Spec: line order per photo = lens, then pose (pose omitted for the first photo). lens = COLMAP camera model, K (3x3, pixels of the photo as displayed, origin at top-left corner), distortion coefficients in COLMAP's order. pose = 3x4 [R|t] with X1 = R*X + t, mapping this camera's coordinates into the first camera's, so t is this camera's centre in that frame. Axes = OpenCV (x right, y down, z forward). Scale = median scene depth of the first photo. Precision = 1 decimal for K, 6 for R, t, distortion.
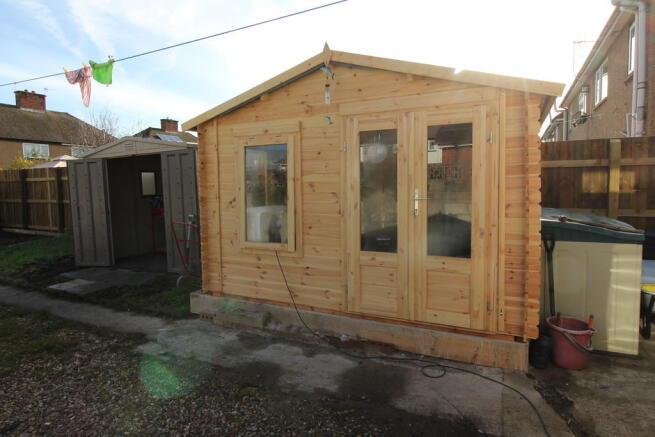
lens RADIAL K [[388.5, 0, 326.7], [0, 388.5, 205.6], [0, 0, 1]] dist [-0.000432, -0.002404]
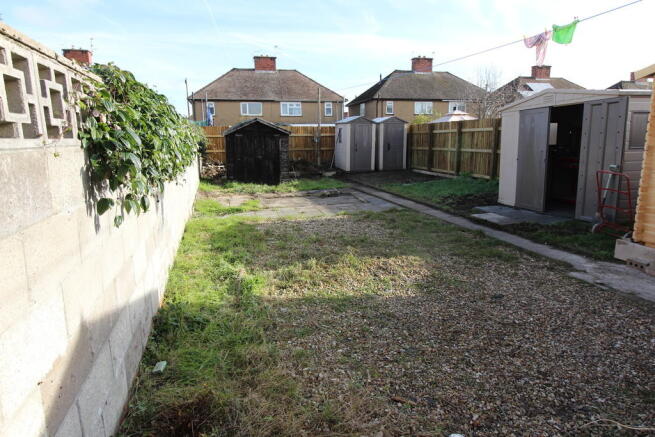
lens RADIAL K [[388.5, 0, 326.7], [0, 388.5, 205.6], [0, 0, 1]] dist [-0.000432, -0.002404]
pose [[0.656173, 0.133105, -0.742778, -0.080200], [-0.042213, 0.989254, 0.139982, 0.018701], [0.753428, -0.060498, 0.654741, -0.205466]]
